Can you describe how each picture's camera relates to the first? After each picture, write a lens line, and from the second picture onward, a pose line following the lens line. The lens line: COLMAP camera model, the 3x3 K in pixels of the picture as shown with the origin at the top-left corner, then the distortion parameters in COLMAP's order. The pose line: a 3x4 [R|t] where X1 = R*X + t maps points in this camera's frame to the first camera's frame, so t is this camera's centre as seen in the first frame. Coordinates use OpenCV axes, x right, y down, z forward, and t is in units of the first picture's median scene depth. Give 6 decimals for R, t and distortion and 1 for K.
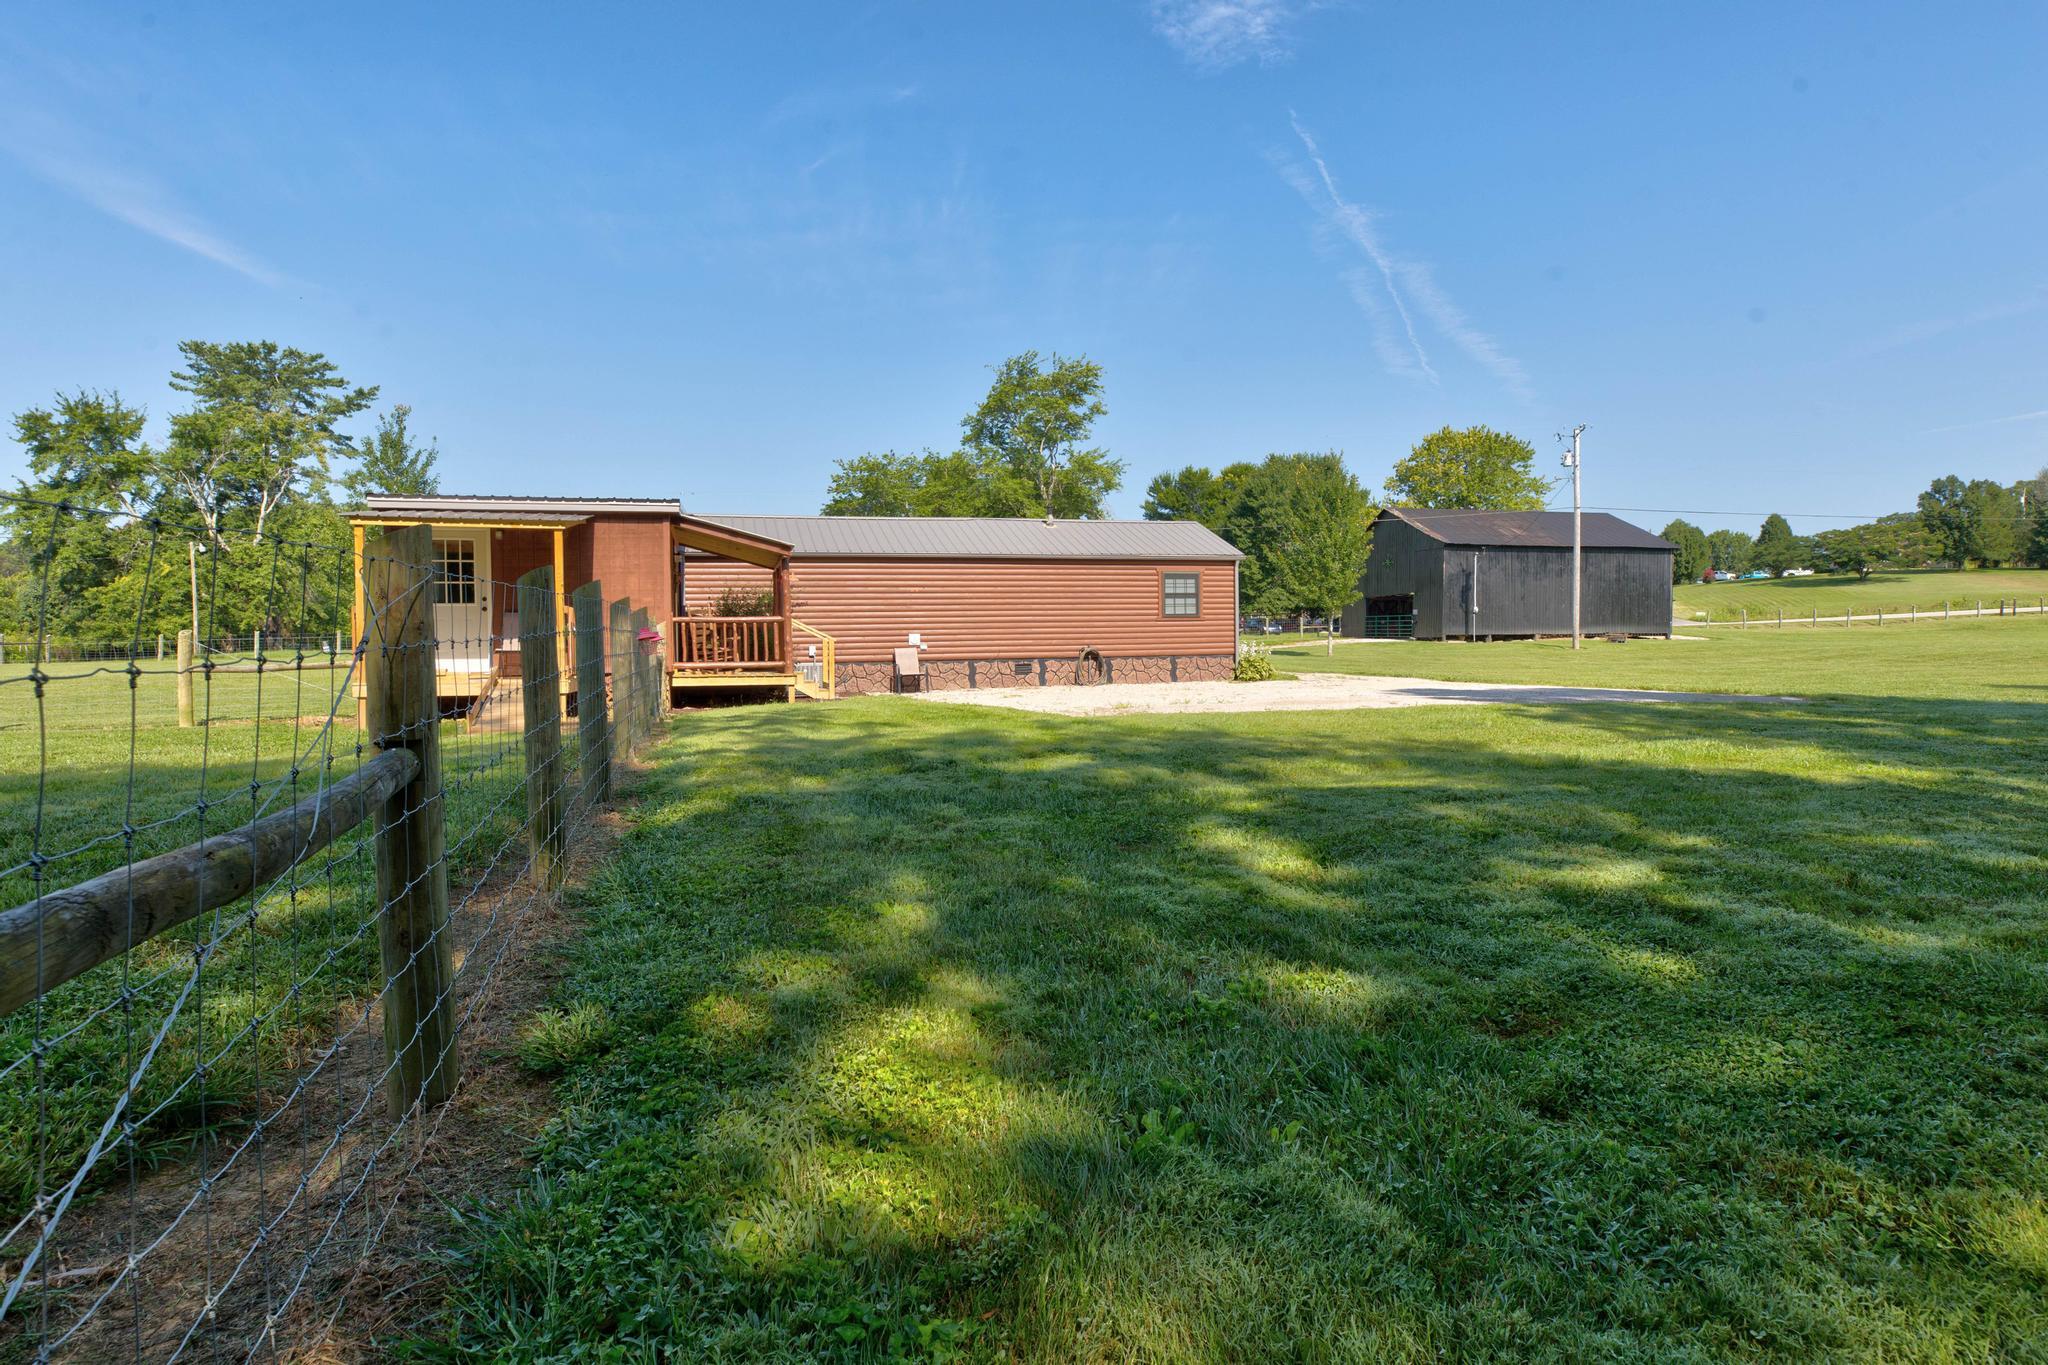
lens RADIAL K [[1081.6, 0, 1009.5], [0, 1081.6, 666.4], [0, 0, 1]] dist [0.004187, -0.000026]
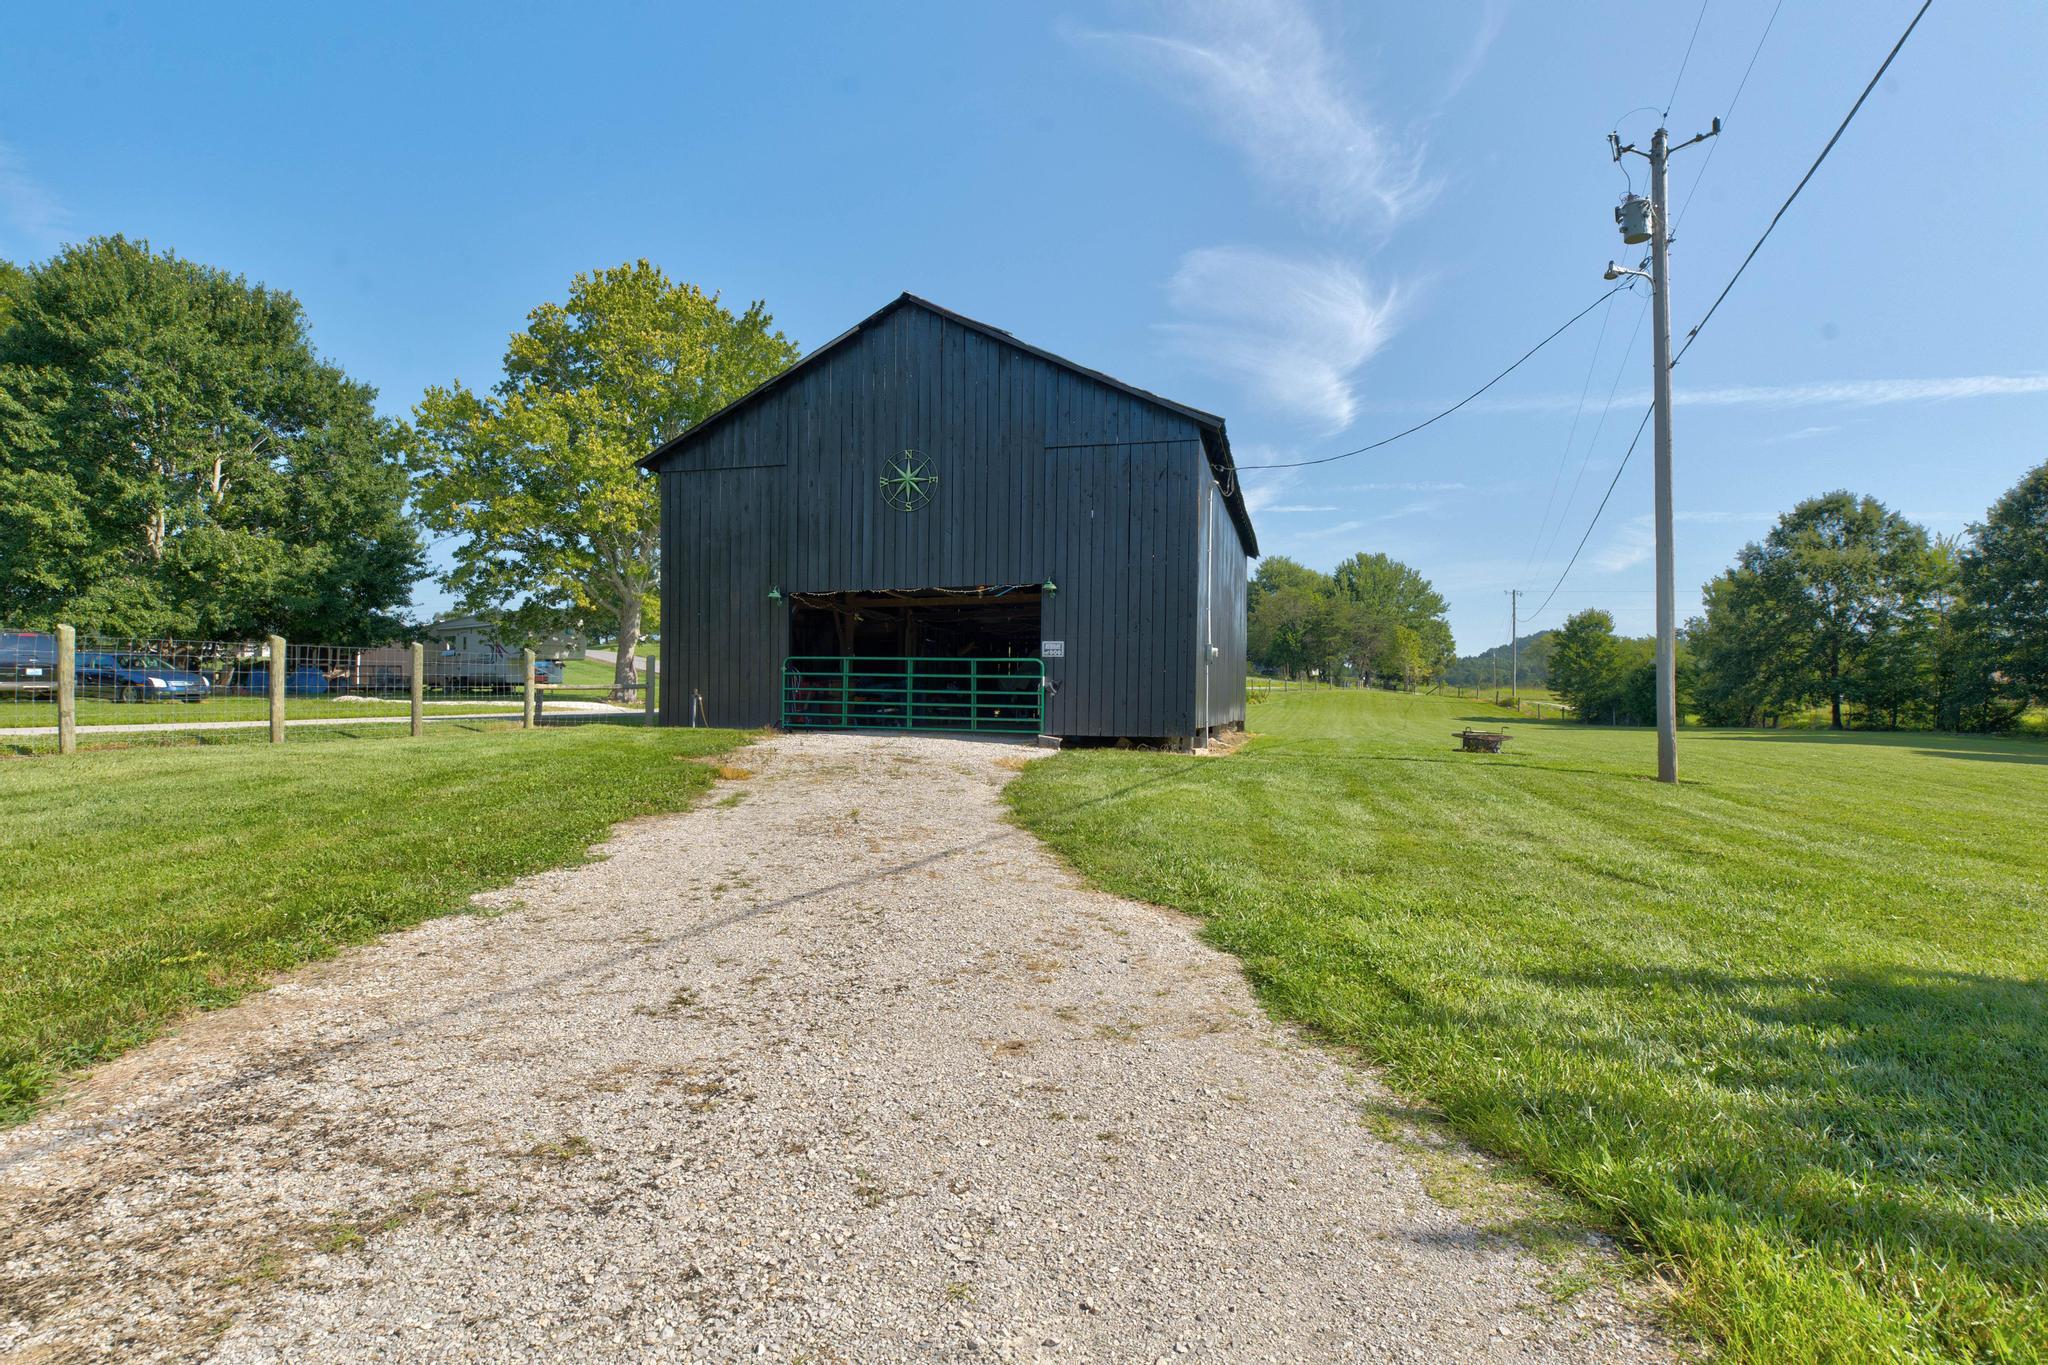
lens RADIAL K [[1100.2, 0, 1015.1], [0, 1100.2, 719.8], [0, 0, 1]] dist [-0.001374, -0.001635]
pose [[0.496657, 0.003445, 0.867940, 0.106987], [0.003442, 0.999976, -0.005939, -0.029837], [-0.867940, 0.005937, 0.496633, 0.885509]]
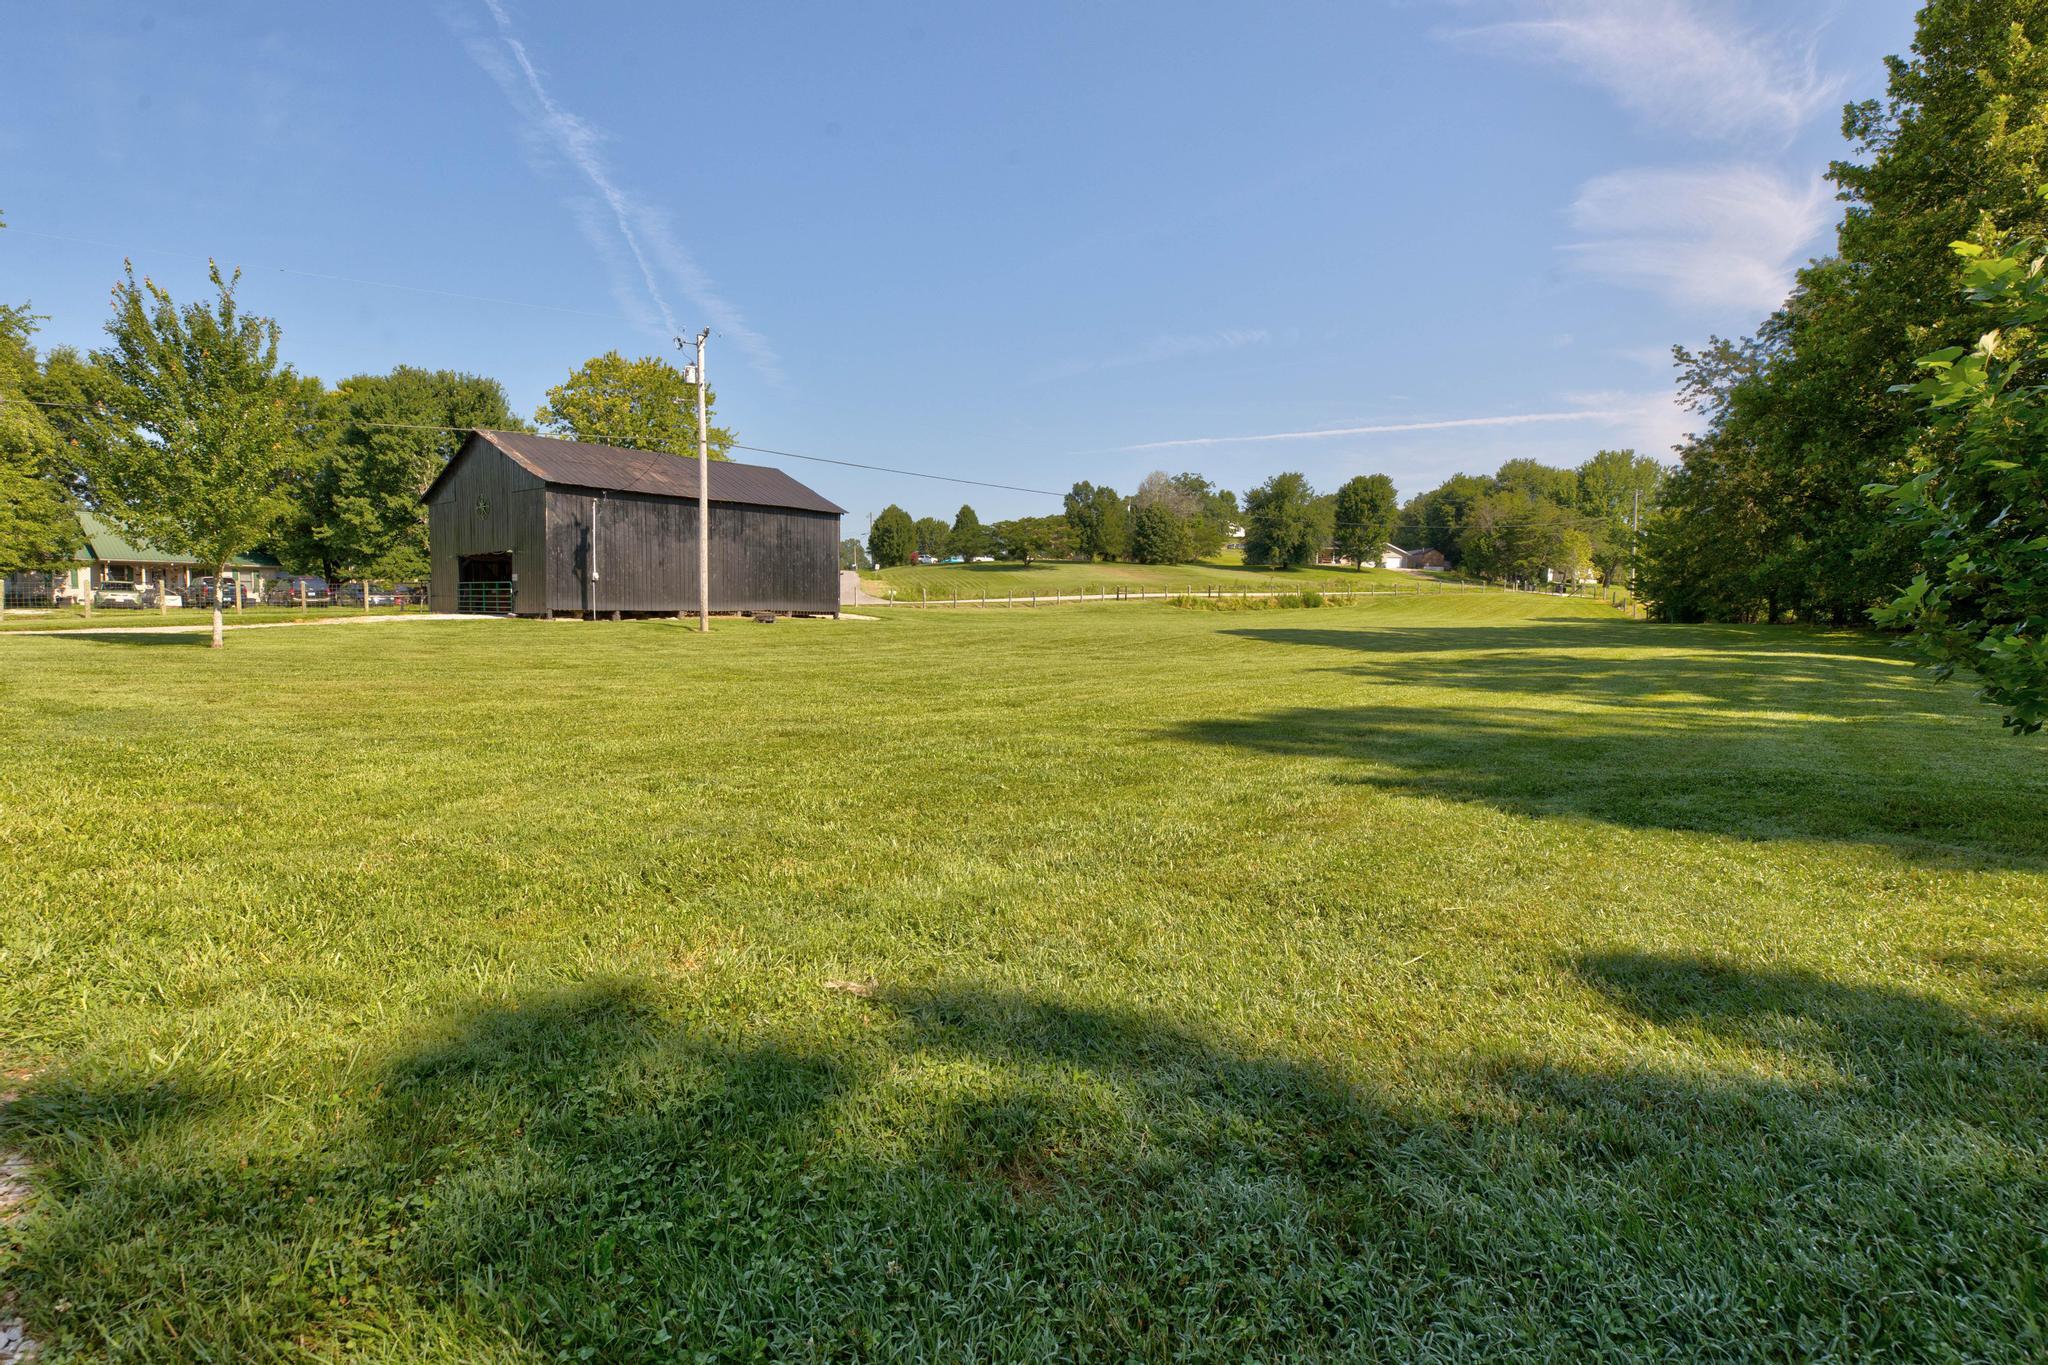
lens RADIAL K [[1072.0, 0, 1024.0], [0, 1072.0, 682.5], [0, 0, 1]] dist [-0.002586, 0.001071]
pose [[0.792791, -0.027219, 0.608886, 0.215637], [0.003542, 0.999191, 0.040054, -0.008362], [-0.609484, -0.029598, 0.792246, 0.241056]]
